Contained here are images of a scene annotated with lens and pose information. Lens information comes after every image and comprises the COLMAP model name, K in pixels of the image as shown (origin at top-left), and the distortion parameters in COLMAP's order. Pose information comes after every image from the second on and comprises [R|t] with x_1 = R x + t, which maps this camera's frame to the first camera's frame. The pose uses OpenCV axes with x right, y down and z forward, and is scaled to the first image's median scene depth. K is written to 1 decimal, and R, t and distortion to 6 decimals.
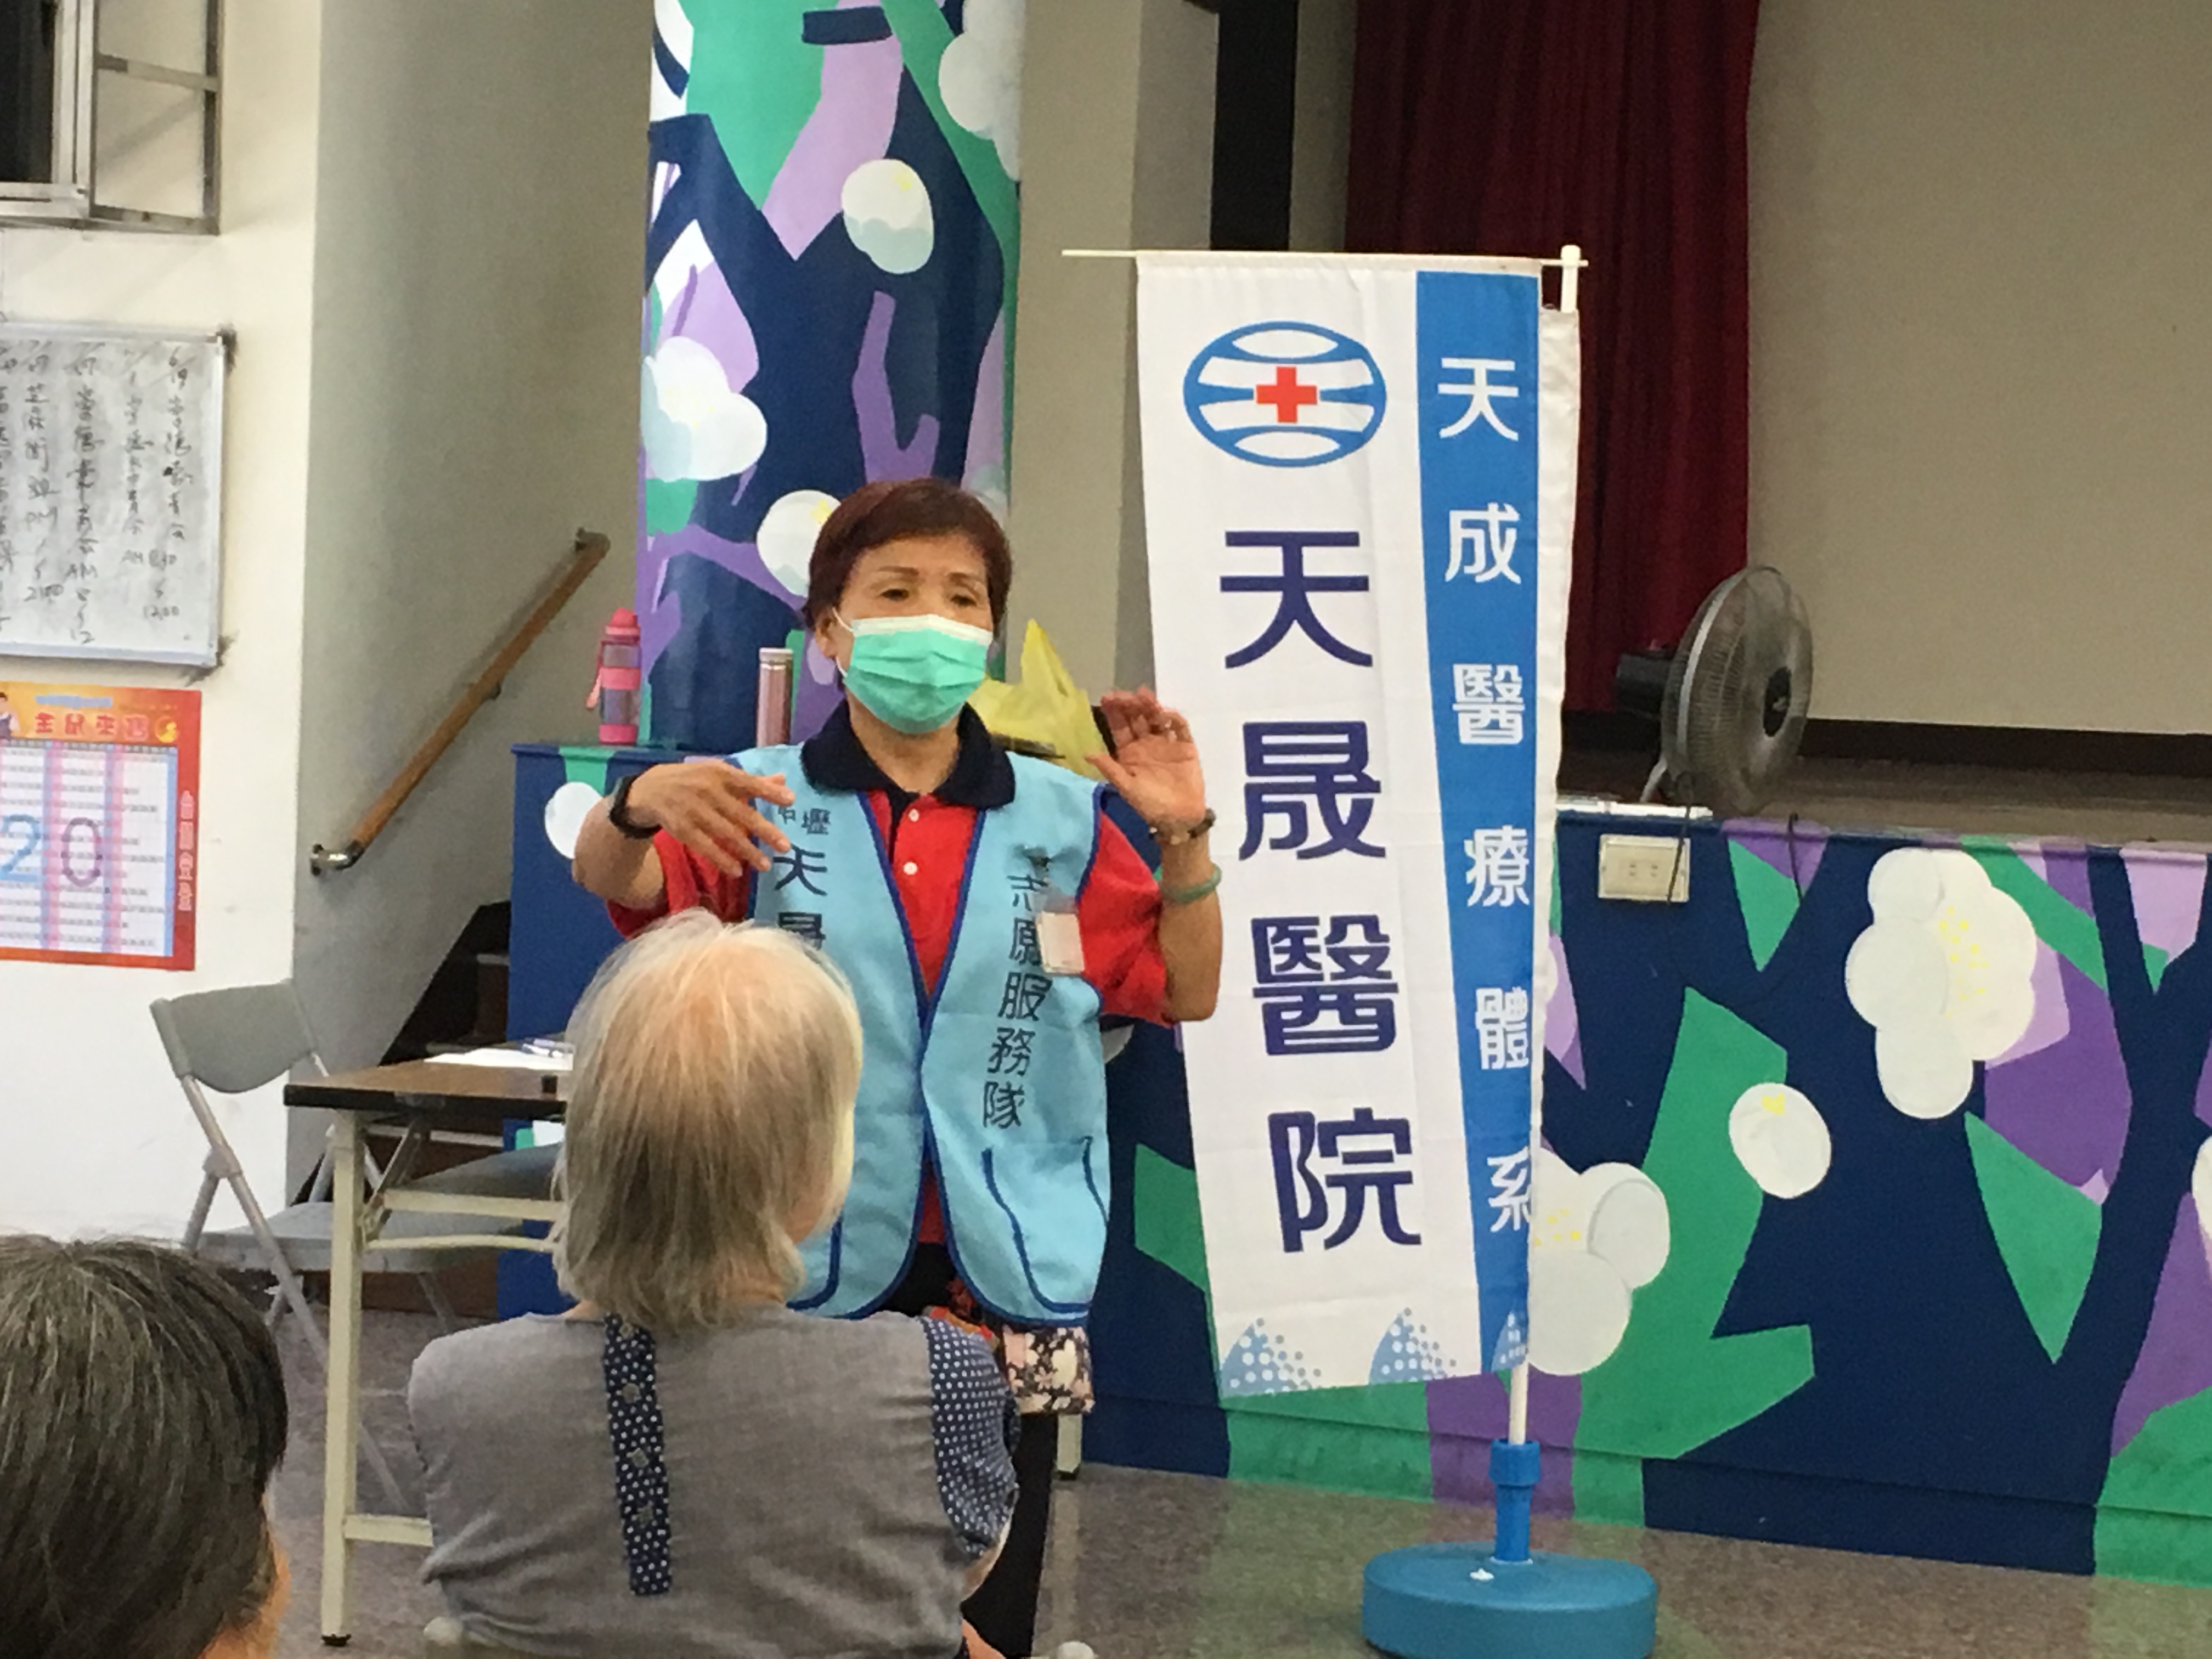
lens RADIAL K [[5131.1, 0, 1099.4], [0, 5131.1, 815.2], [0, 0, 1]] dist [0.082503, 0.000000]
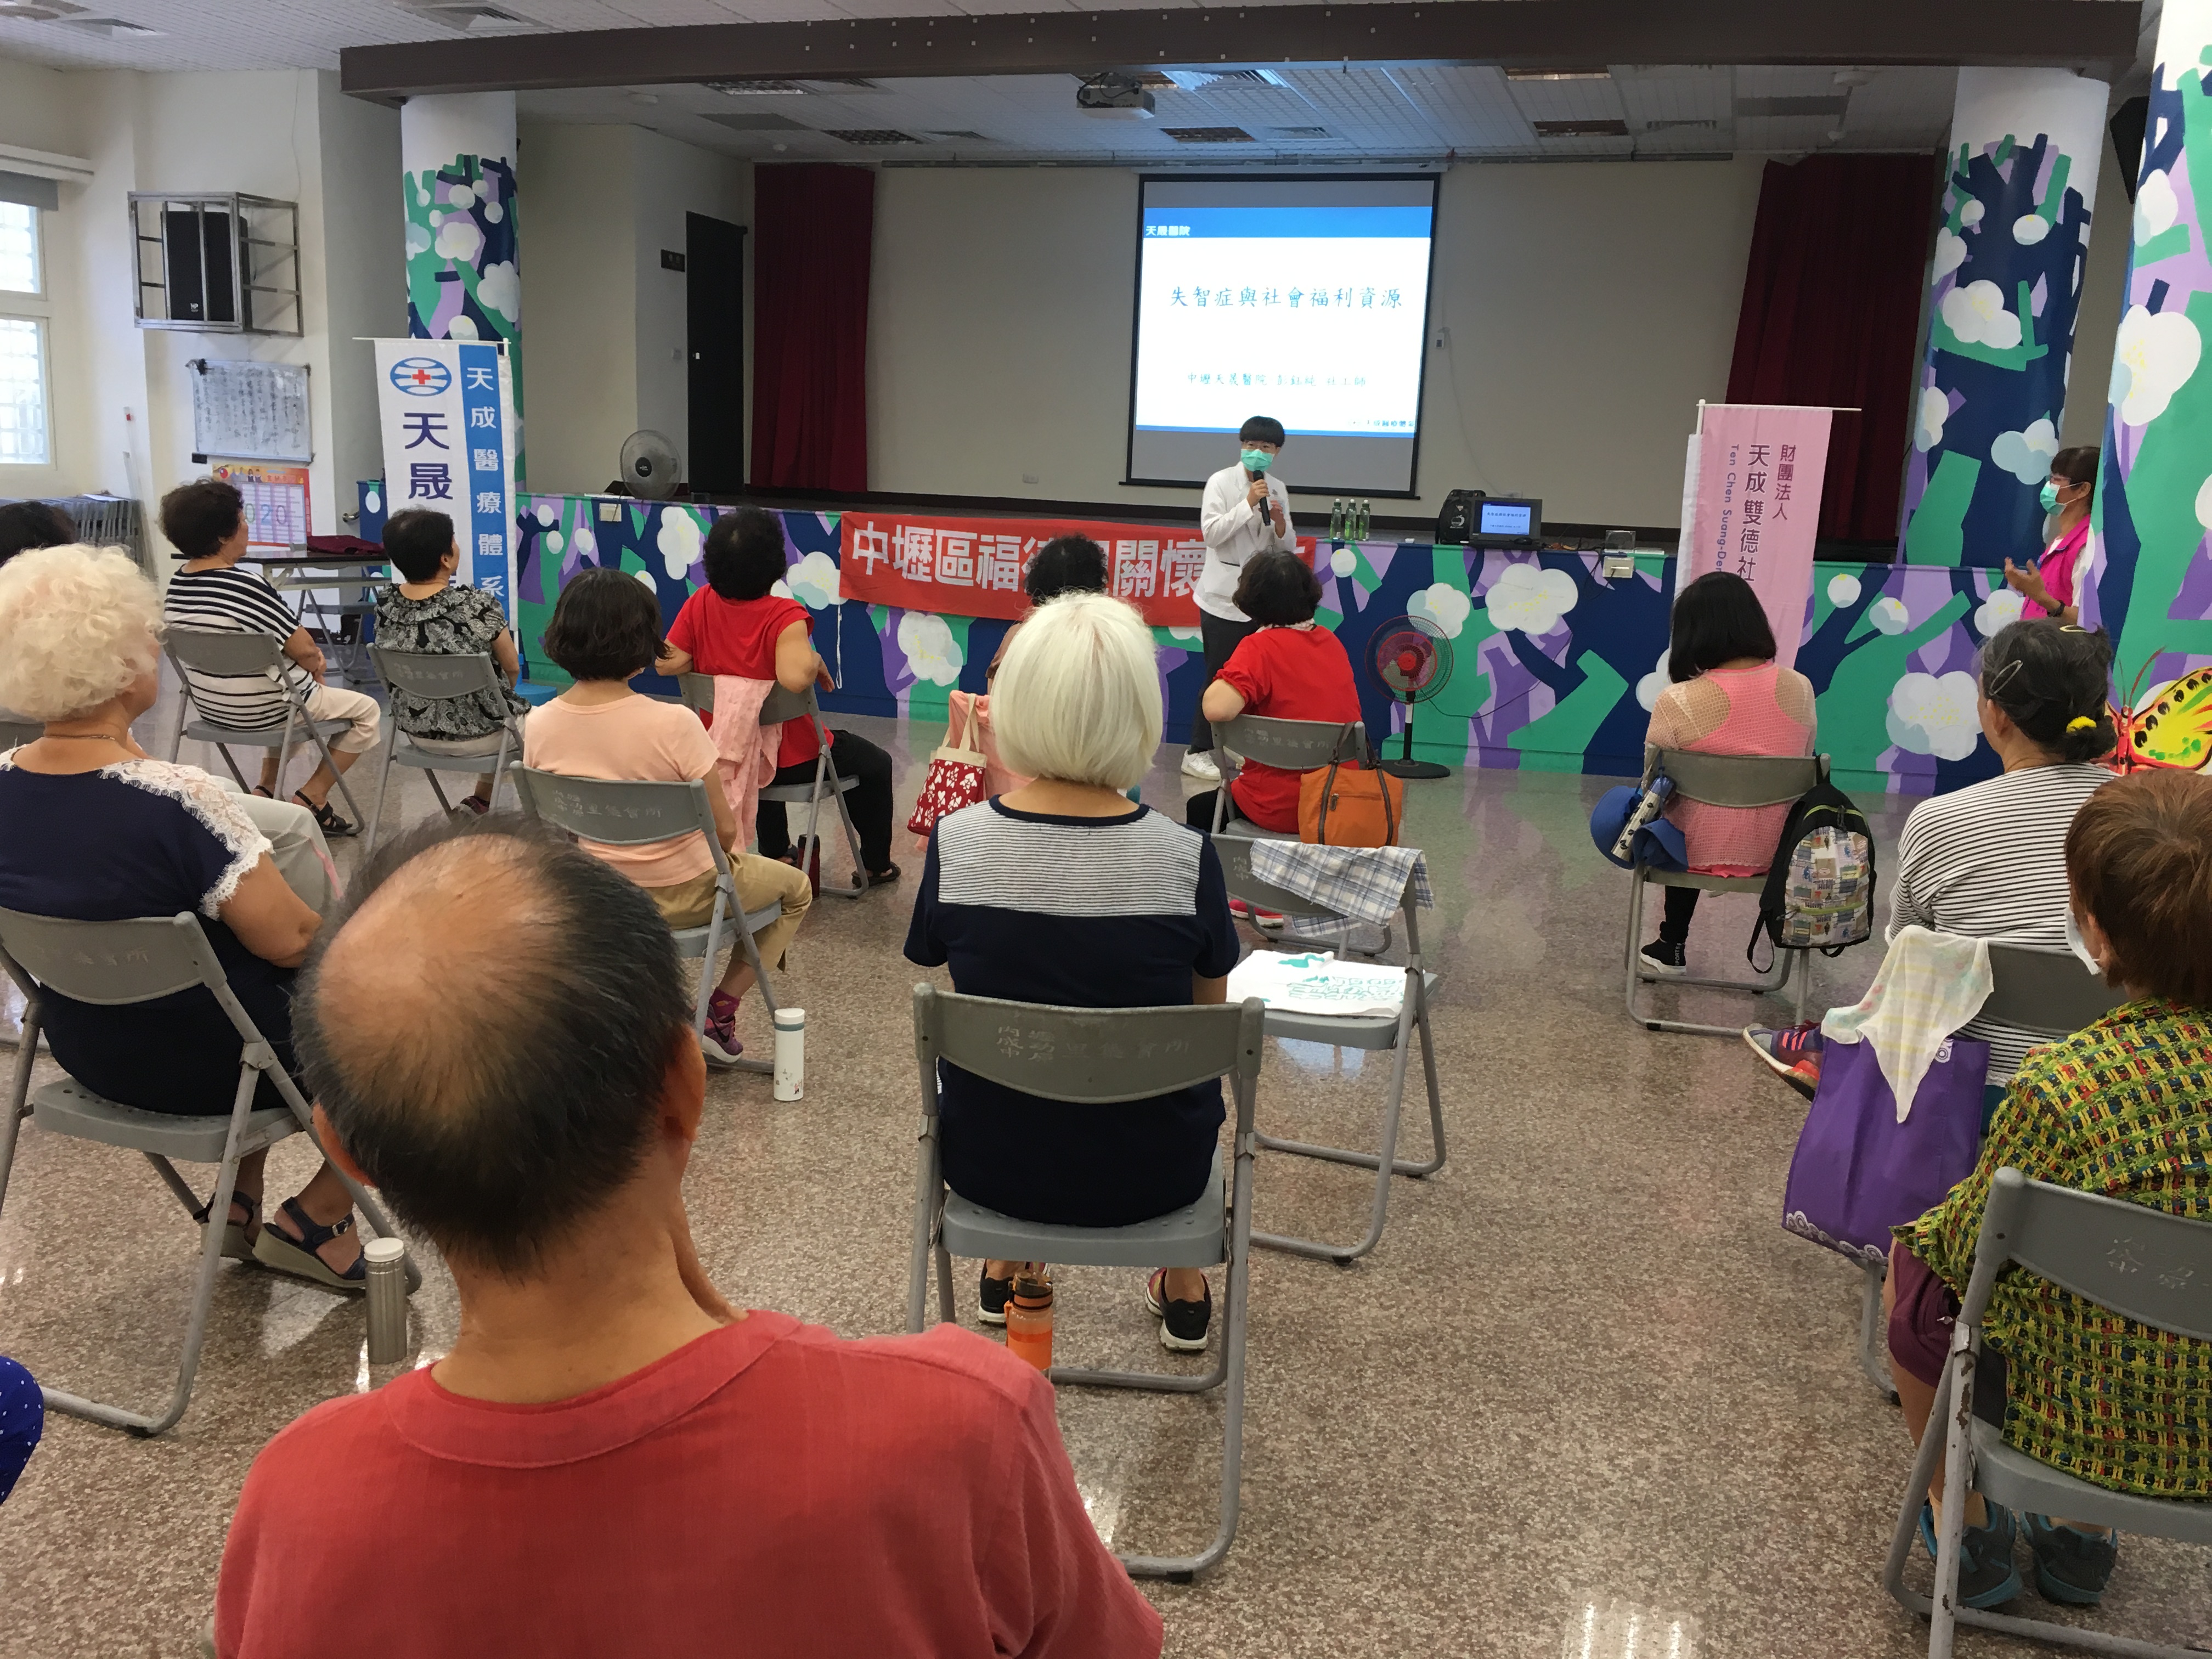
lens RADIAL K [[1882.6, 0, 1118.0], [0, 1882.6, 819.5], [0, 0, 1]] dist [0.085635, -0.105918]
pose [[0.998653, 0.012610, -0.050321, 0.560627], [-0.006052, 0.991703, 0.128410, 0.053649], [0.051523, -0.127932, 0.990444, -0.381582]]
